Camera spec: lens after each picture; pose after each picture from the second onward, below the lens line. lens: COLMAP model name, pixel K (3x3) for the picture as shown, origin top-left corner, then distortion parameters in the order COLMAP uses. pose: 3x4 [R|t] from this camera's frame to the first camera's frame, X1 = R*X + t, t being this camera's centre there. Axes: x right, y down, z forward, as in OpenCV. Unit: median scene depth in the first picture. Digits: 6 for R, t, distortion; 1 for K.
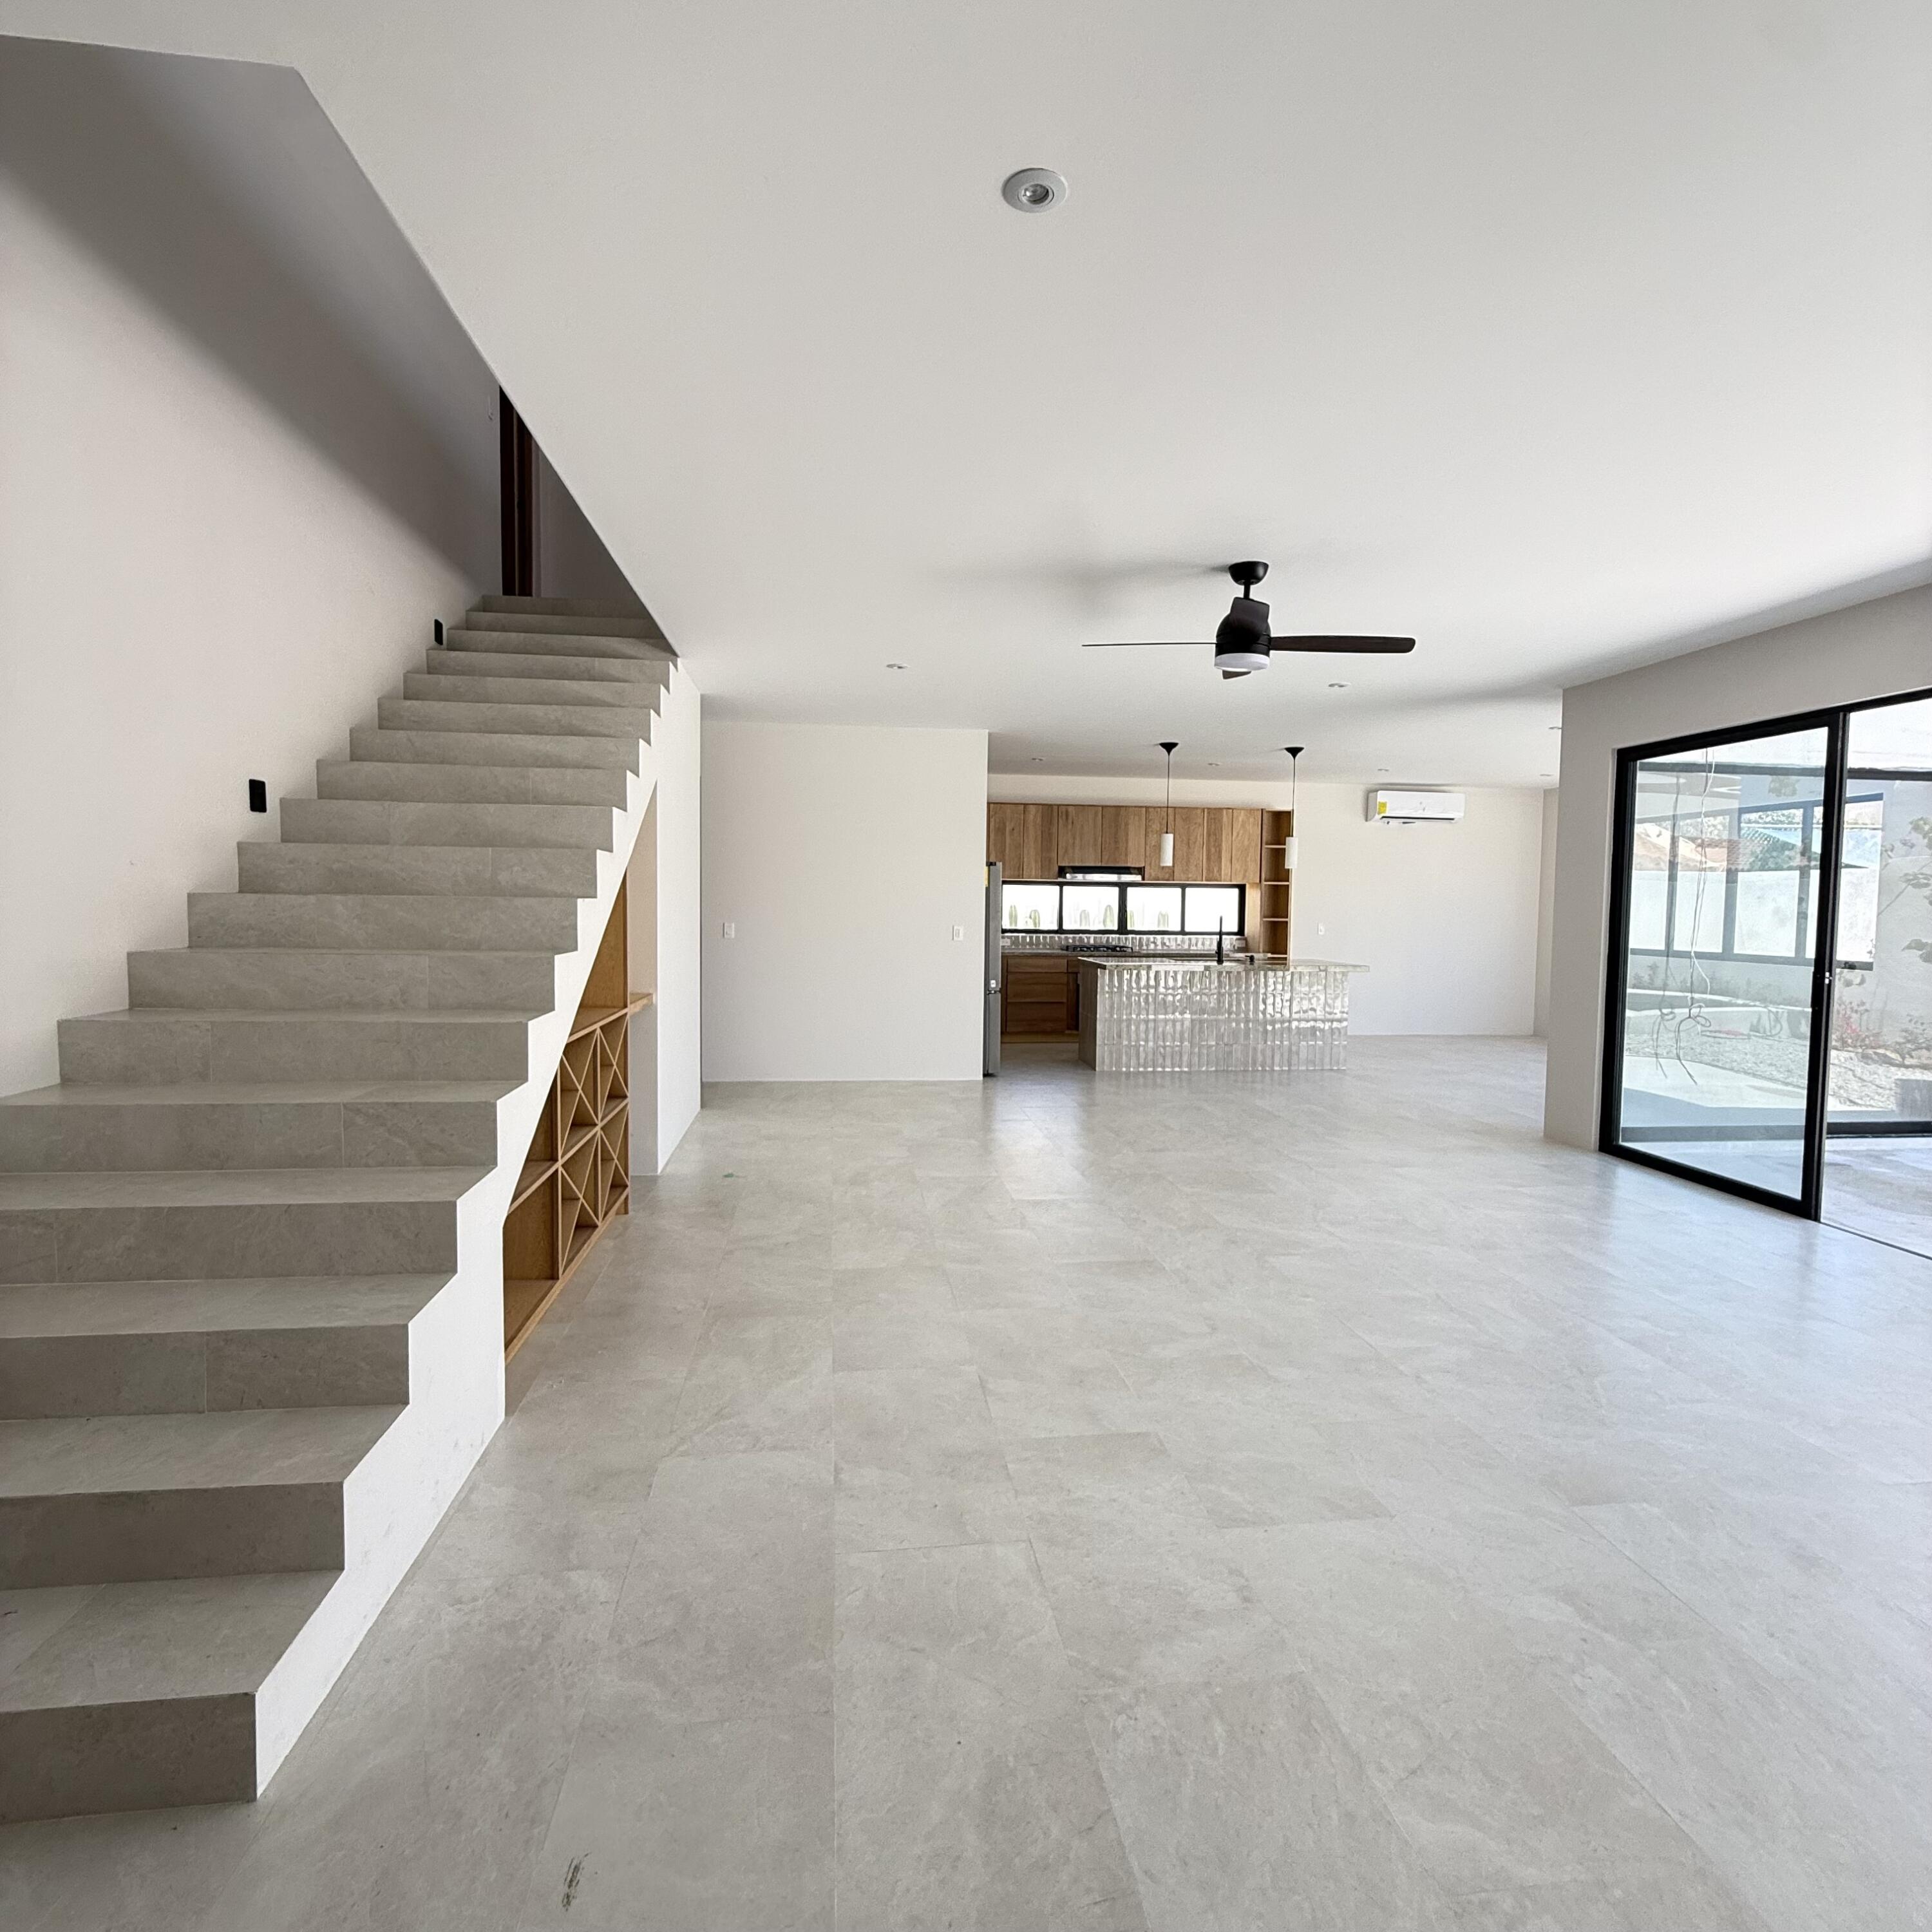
lens RADIAL K [[1032.5, 0, 965.8], [0, 1032.5, 961.5], [0, 0, 1]] dist [-0.000955, 0.000476]
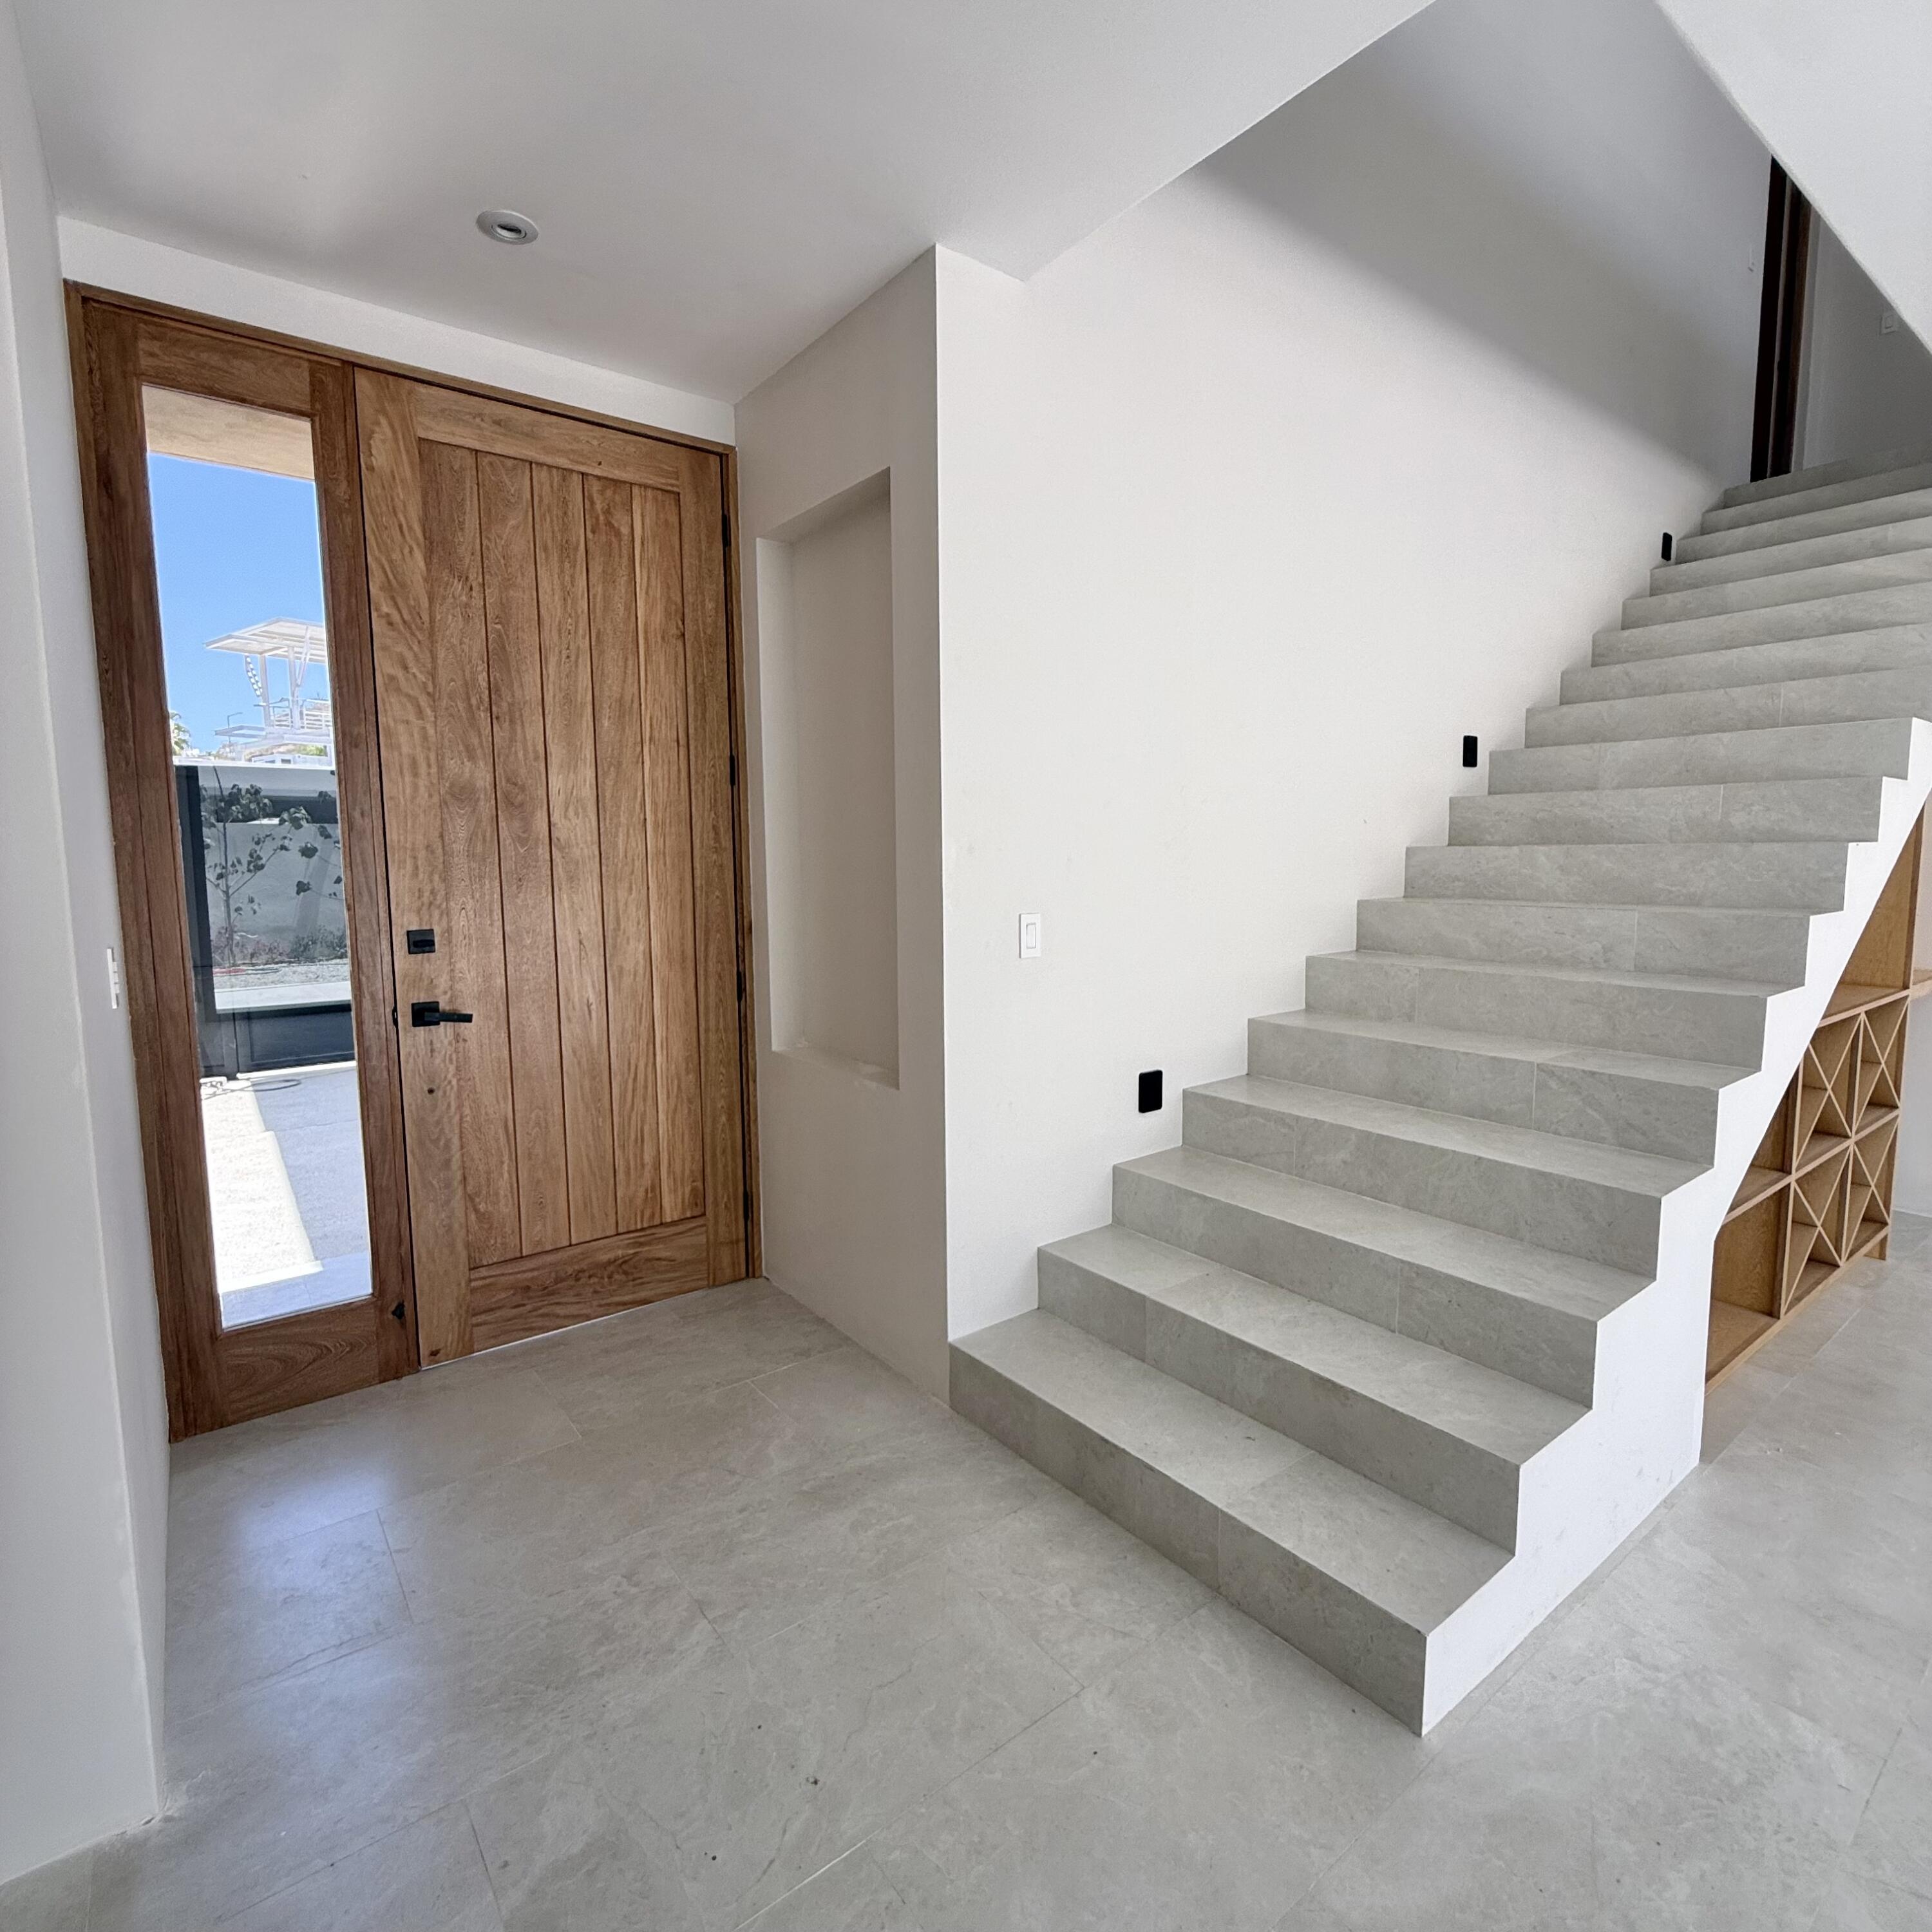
lens RADIAL K [[1032.5, 0, 964.2], [0, 1032.5, 960.6], [0, 0, 1]] dist [-0.000955, 0.000476]
pose [[0.505675, 0.071489, -0.859757, -0.036841], [-0.033108, 0.997435, 0.063464, -0.000302], [0.862088, -0.003627, 0.506745, 0.038132]]
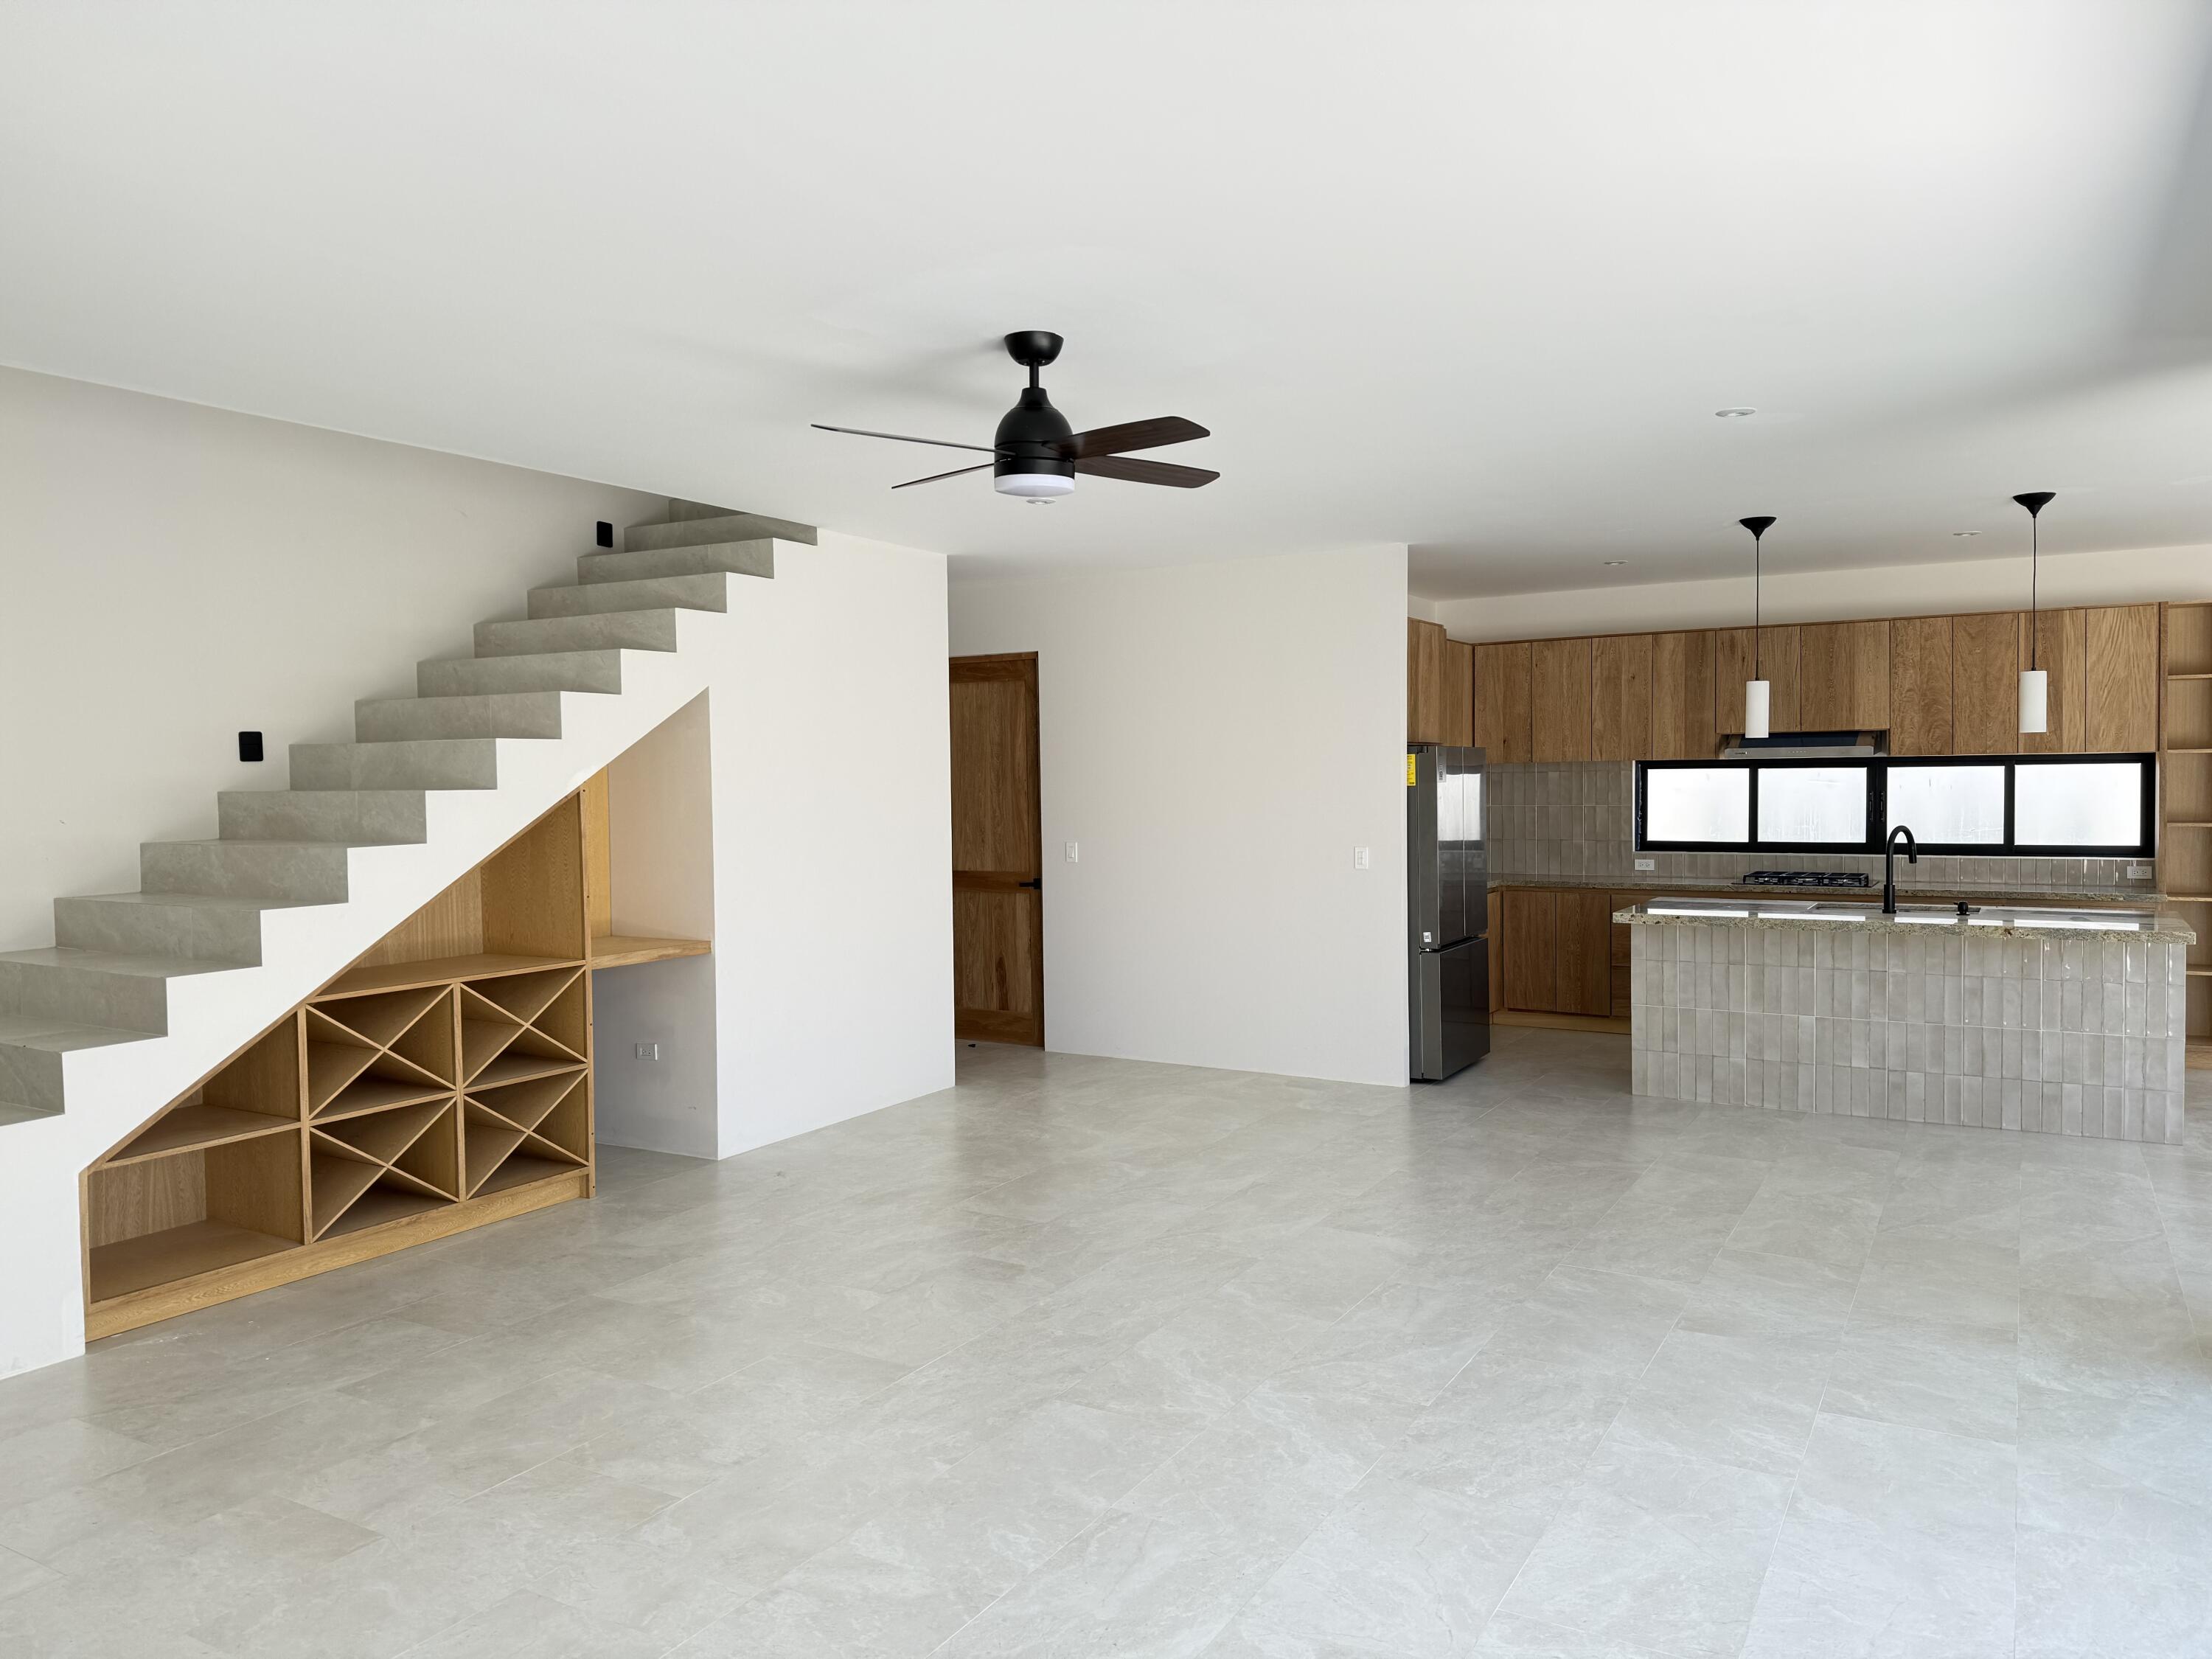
lens RADIAL K [[1554.2, 0, 1106.9], [0, 1554.2, 833.7], [0, 0, 1]] dist [0.058068, -0.075844]
pose [[0.789362, -0.000252, -0.613928, 0.913238], [-0.010953, 0.999835, -0.014493, -0.052299], [0.613830, 0.018165, 0.789229, 0.245736]]
